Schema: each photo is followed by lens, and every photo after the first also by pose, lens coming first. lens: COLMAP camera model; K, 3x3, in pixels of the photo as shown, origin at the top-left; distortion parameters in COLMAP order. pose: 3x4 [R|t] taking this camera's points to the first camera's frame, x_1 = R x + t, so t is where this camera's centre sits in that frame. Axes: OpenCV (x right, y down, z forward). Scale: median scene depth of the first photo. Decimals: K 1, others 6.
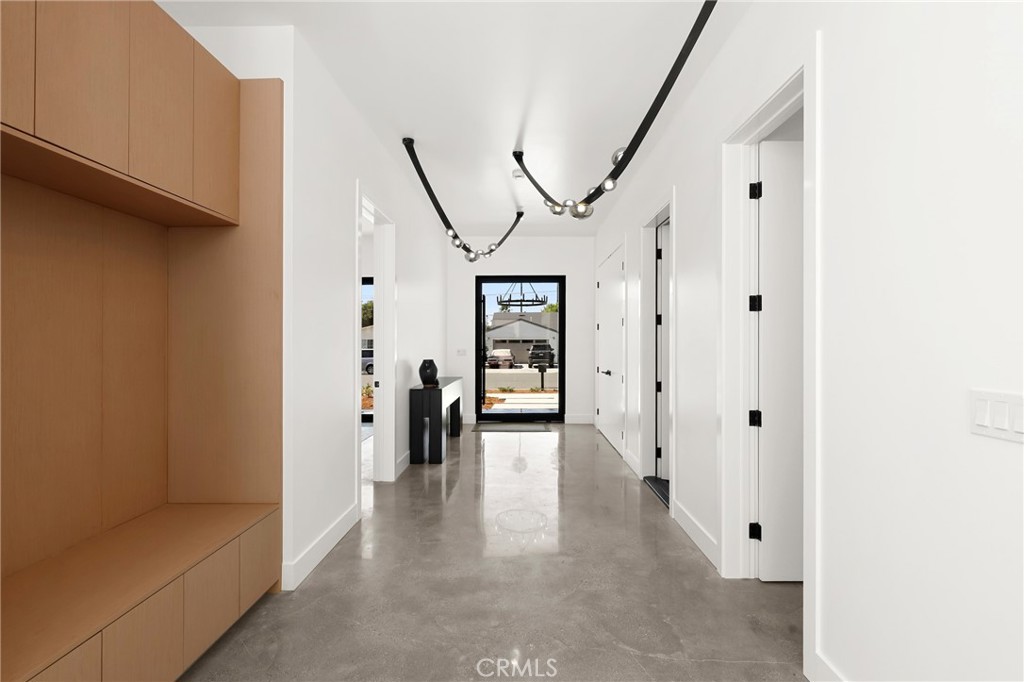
lens RADIAL K [[464.9, 0, 513.4], [0, 464.9, 347.2], [0, 0, 1]] dist [0.000487, -0.000267]
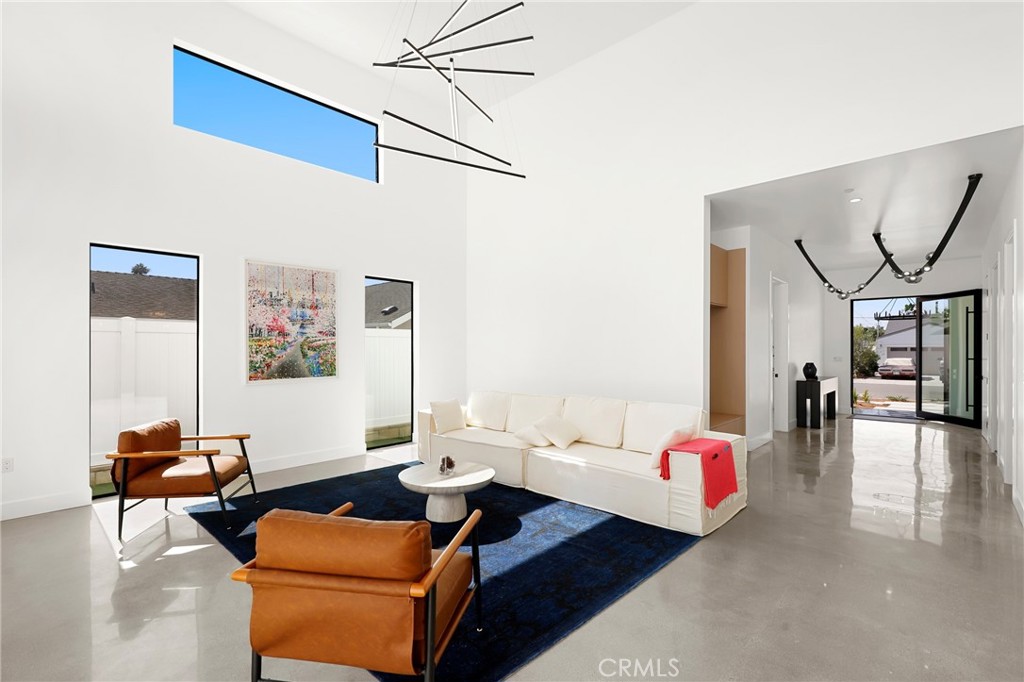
lens RADIAL K [[464.9, 0, 513.4], [0, 464.9, 347.2], [0, 0, 1]] dist [0.000487, -0.000267]
pose [[0.743131, -0.002696, -0.669140, 0.127702], [-0.007227, 0.999901, -0.012054, 0.000327], [0.669106, 0.013794, 0.743039, -0.866094]]
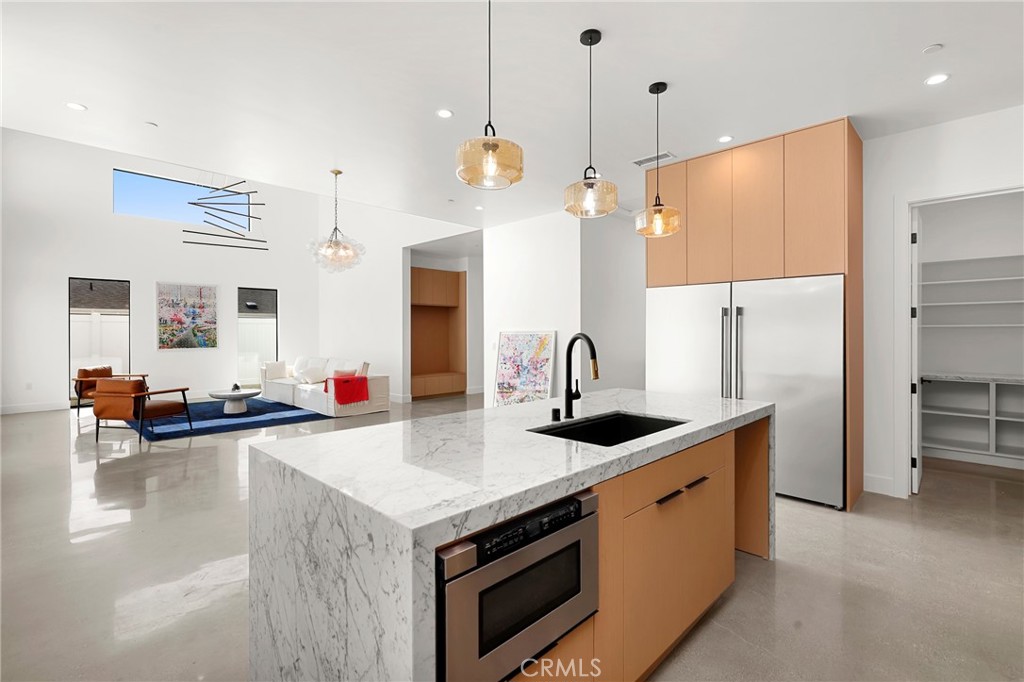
lens RADIAL K [[470.5, 0, 519.6], [0, 470.5, 338.4], [0, 0, 1]] dist [0.001368, 0.000161]
pose [[0.725974, 0.011971, -0.687618, 1.382713], [-0.010281, 0.999926, 0.006554, -0.003113], [0.687645, 0.002312, 0.726043, -0.869307]]
